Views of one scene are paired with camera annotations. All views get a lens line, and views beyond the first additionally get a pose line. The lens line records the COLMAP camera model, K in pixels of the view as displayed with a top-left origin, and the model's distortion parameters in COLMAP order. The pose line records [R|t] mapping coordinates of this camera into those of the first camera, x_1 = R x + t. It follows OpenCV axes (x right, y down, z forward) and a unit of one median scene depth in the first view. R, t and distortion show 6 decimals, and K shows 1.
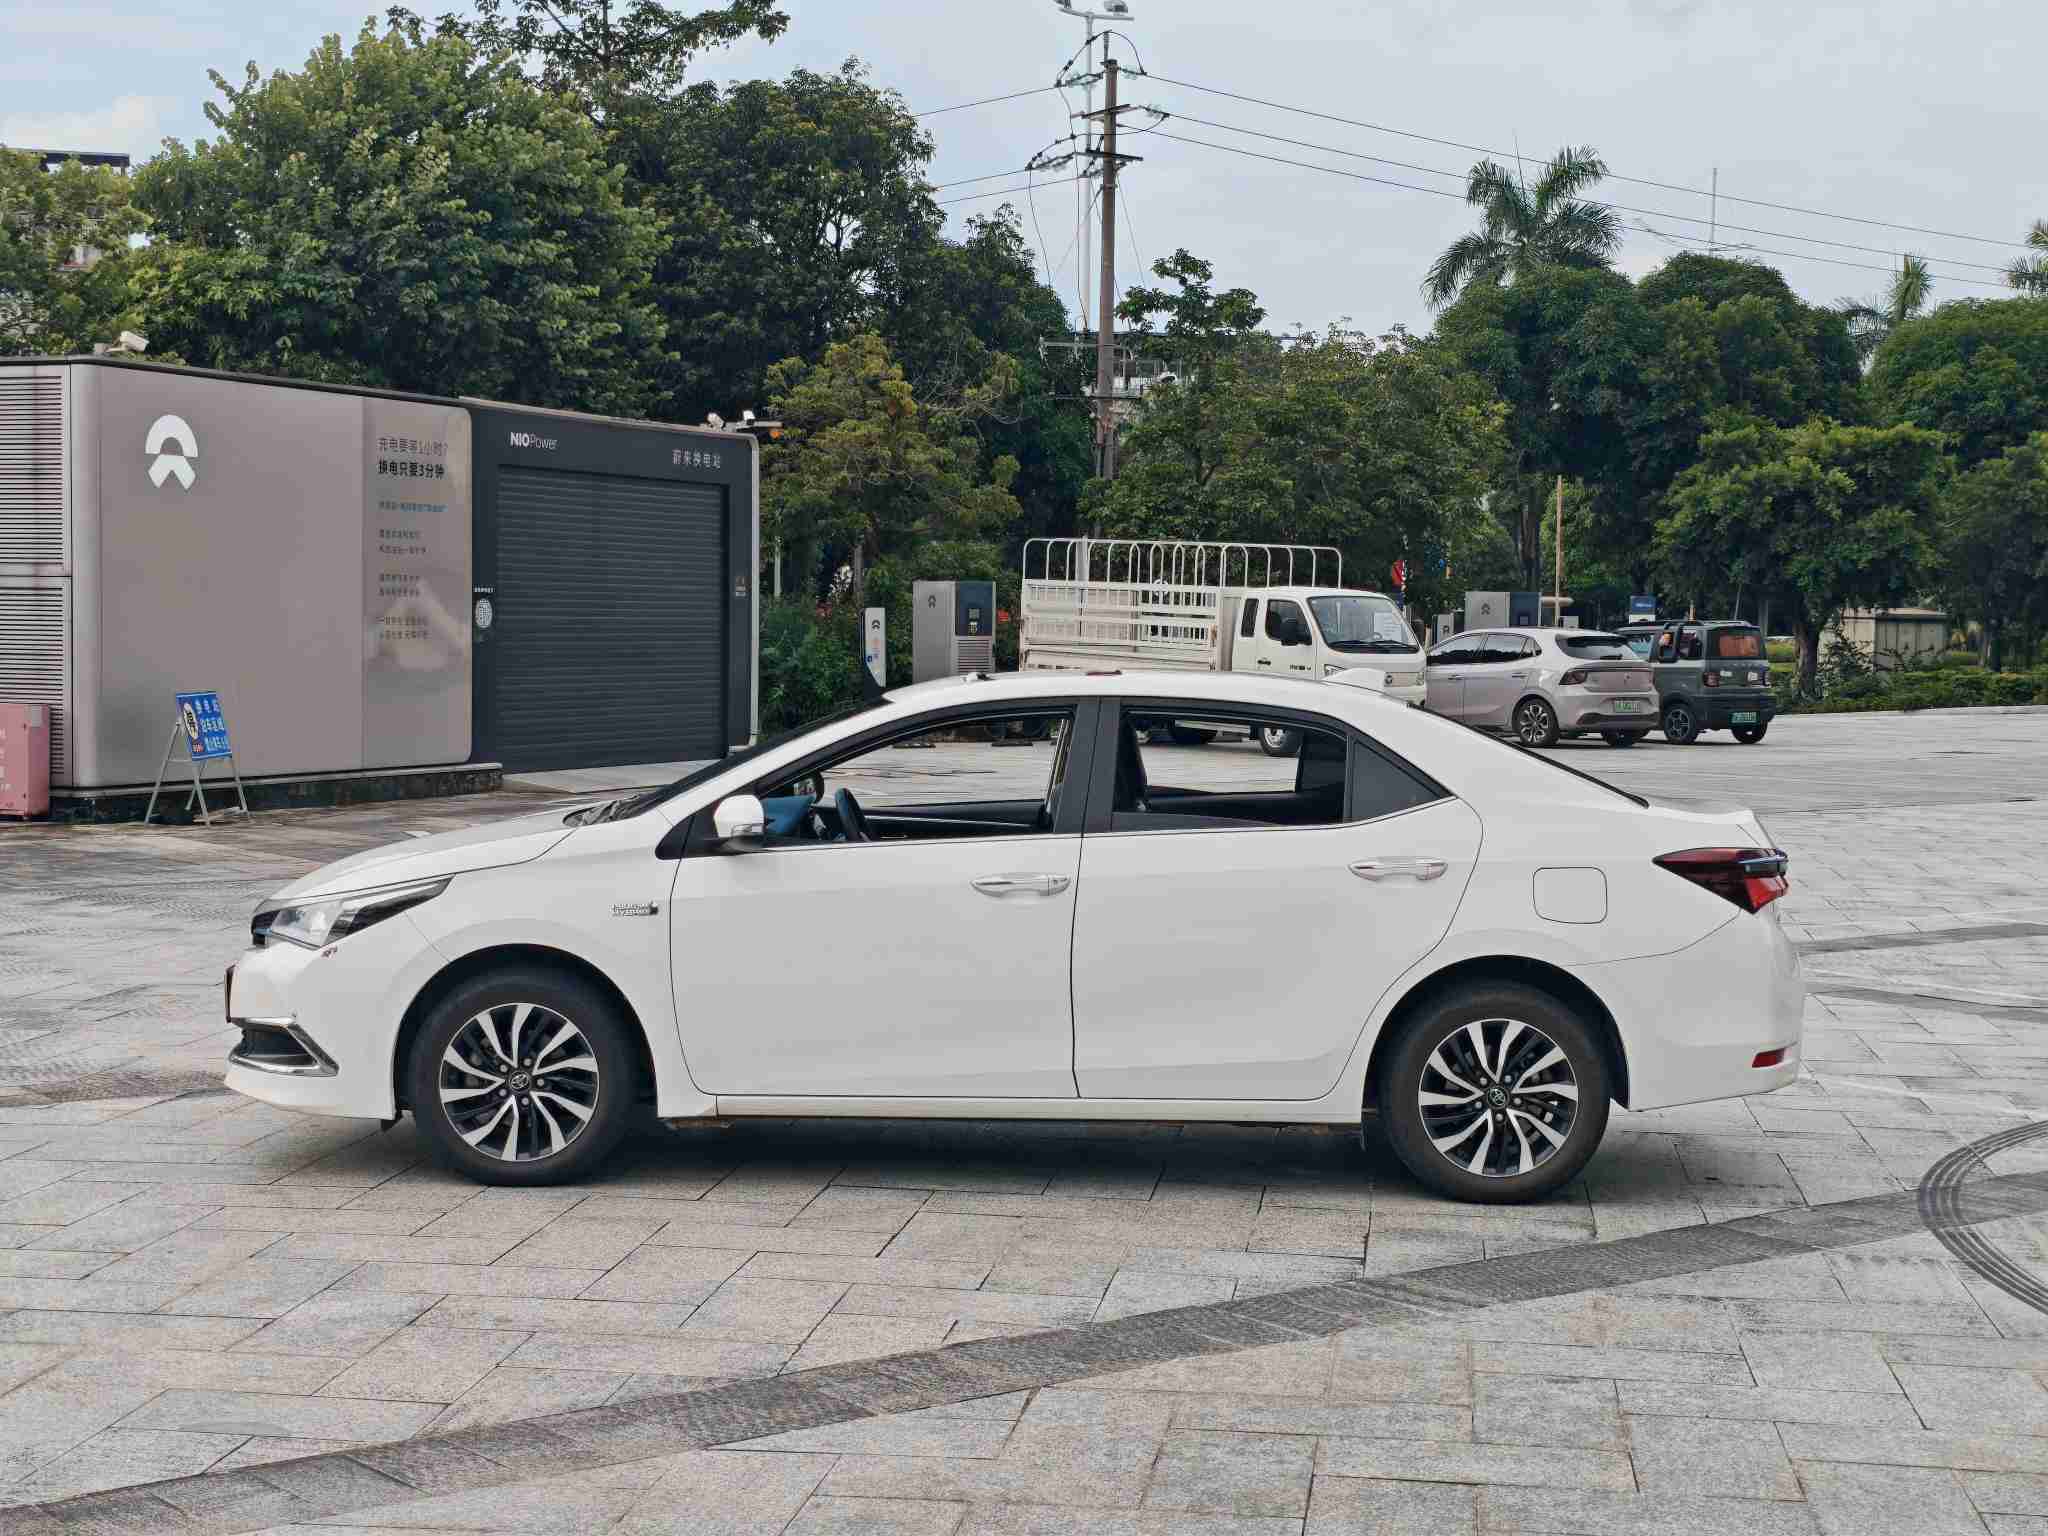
lens RADIAL K [[3123.1, 0, 1008.8], [0, 3123.1, 770.9], [0, 0, 1]] dist [0.140237, -0.378059]
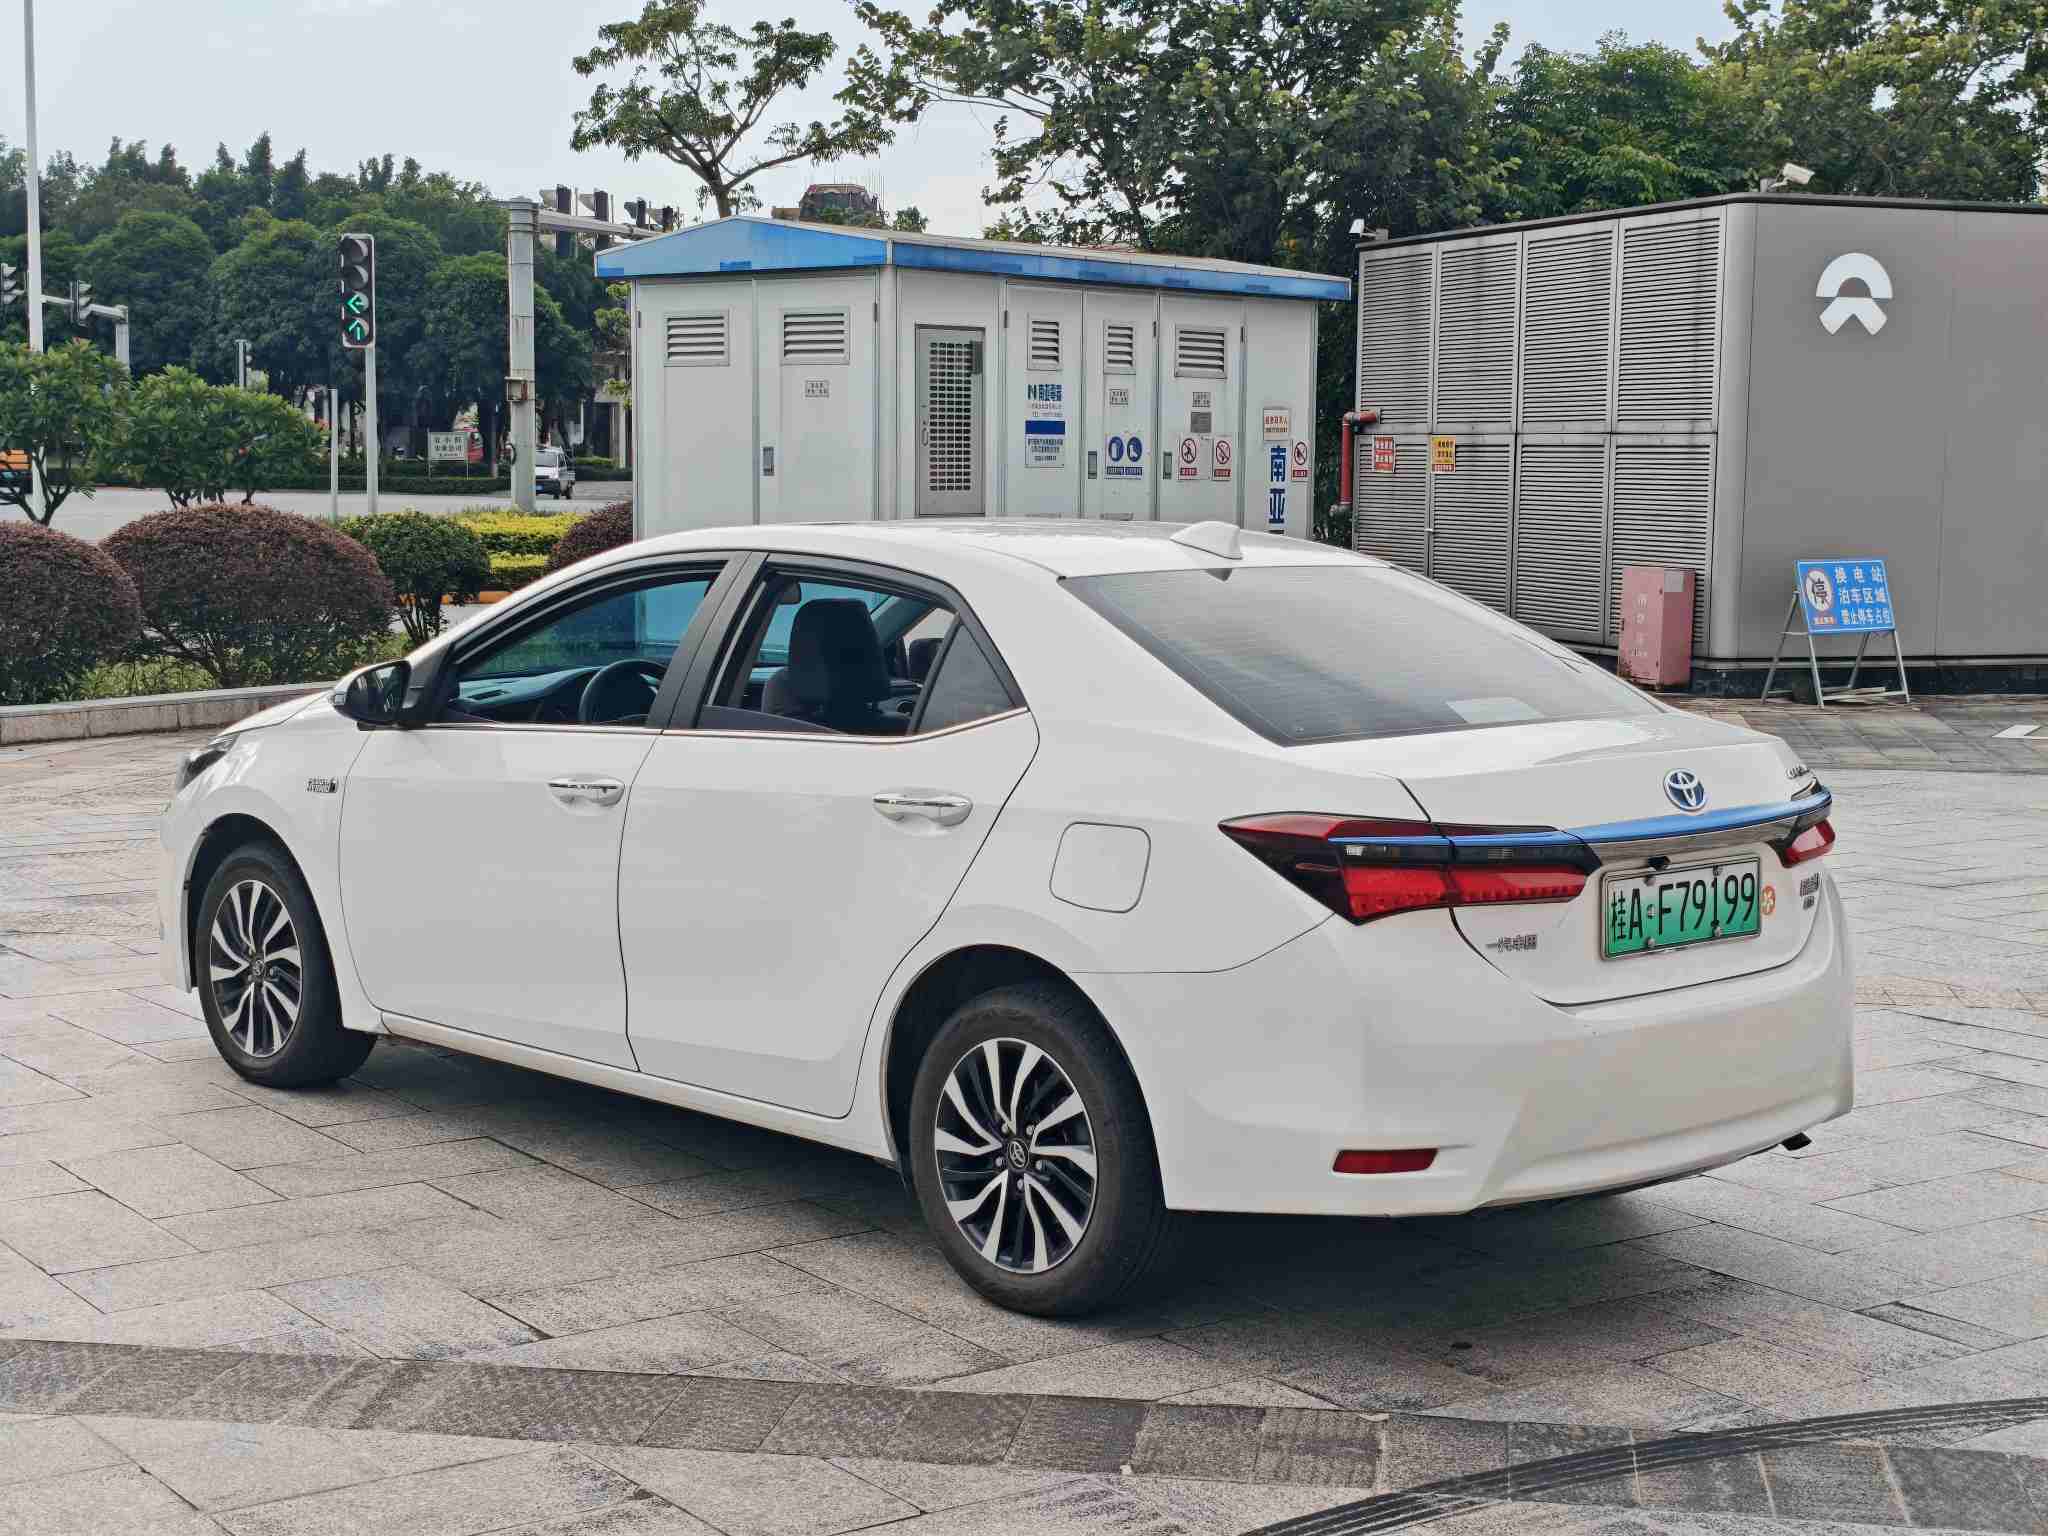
lens RADIAL K [[3123.1, 0, 1008.8], [0, 3123.1, 770.9], [0, 0, 1]] dist [0.140237, -0.378059]
pose [[0.693747, 0.068801, -0.716926, 0.232851], [-0.040250, 0.997575, 0.056786, -0.006022], [0.719094, -0.010539, 0.694833, 0.196431]]
